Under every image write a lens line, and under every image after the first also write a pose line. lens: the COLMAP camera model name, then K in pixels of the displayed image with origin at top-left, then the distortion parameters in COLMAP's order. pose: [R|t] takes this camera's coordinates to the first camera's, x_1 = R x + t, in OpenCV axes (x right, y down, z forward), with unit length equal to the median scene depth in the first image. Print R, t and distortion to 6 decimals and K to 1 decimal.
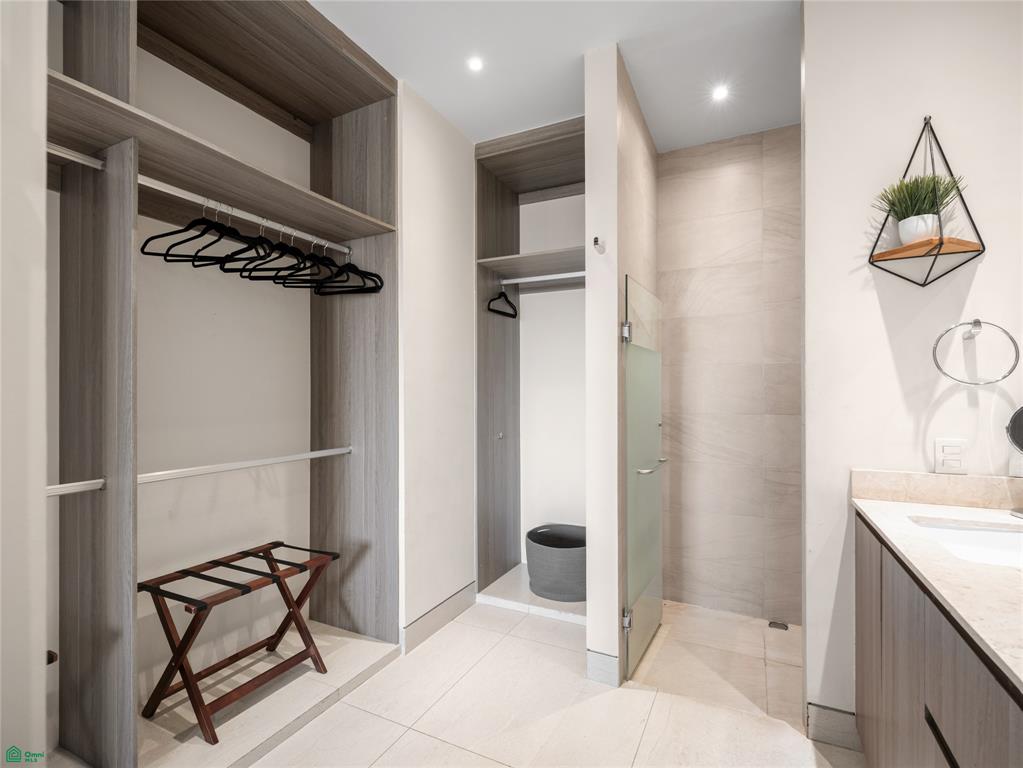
lens RADIAL K [[486.1, 0, 508.4], [0, 486.1, 389.1], [0, 0, 1]] dist [-0.003424, 0.000161]
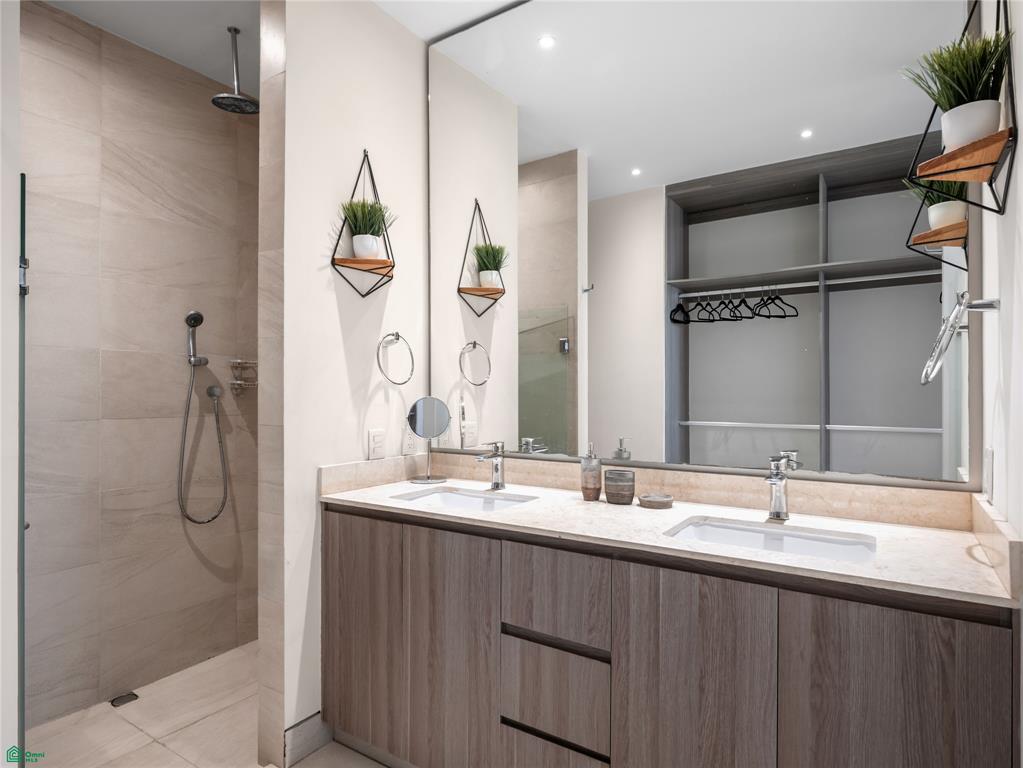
lens RADIAL K [[592.5, 0, 511.5], [0, 592.5, 384.0], [0, 0, 1]] dist [-0.000392, 0.000593]
pose [[0.104977, 0.019330, 0.994287, -0.472121], [-0.012601, 0.999757, -0.018106, 0.012304], [-0.994395, -0.010628, 0.105195, 0.485170]]
